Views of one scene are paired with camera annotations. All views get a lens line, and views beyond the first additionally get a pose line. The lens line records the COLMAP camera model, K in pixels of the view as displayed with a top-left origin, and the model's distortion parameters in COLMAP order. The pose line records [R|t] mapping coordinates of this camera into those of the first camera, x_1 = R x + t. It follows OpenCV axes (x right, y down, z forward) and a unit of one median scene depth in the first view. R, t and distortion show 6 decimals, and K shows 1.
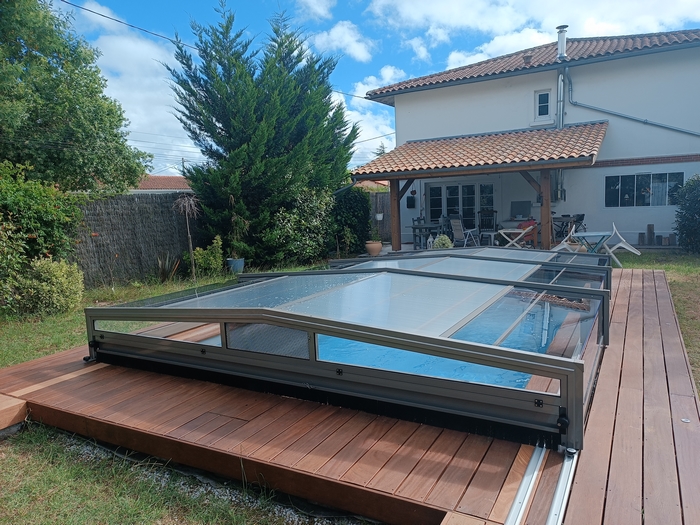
lens RADIAL K [[506.1, 0, 355.3], [0, 506.1, 263.2], [0, 0, 1]] dist [0.043434, -0.033802]
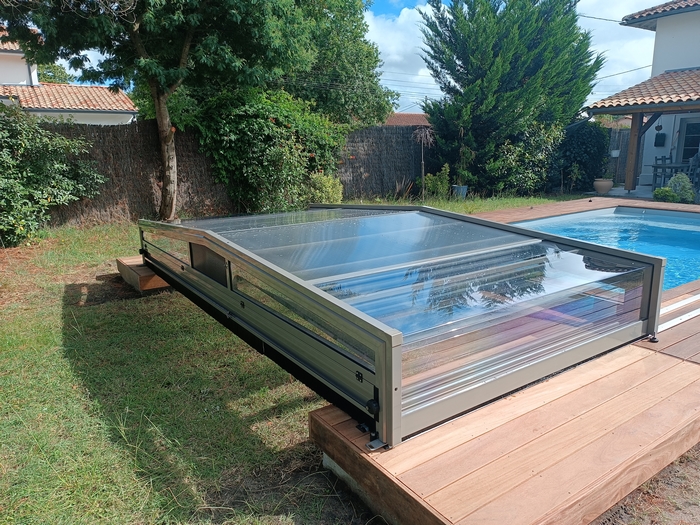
lens RADIAL K [[506.1, 0, 355.3], [0, 506.1, 263.2], [0, 0, 1]] dist [0.043434, -0.033802]
pose [[0.898847, 0.125434, -0.419929, 0.047682], [-0.077109, 0.988483, 0.130214, 0.030468], [0.431426, -0.084662, 0.898167, -0.120601]]
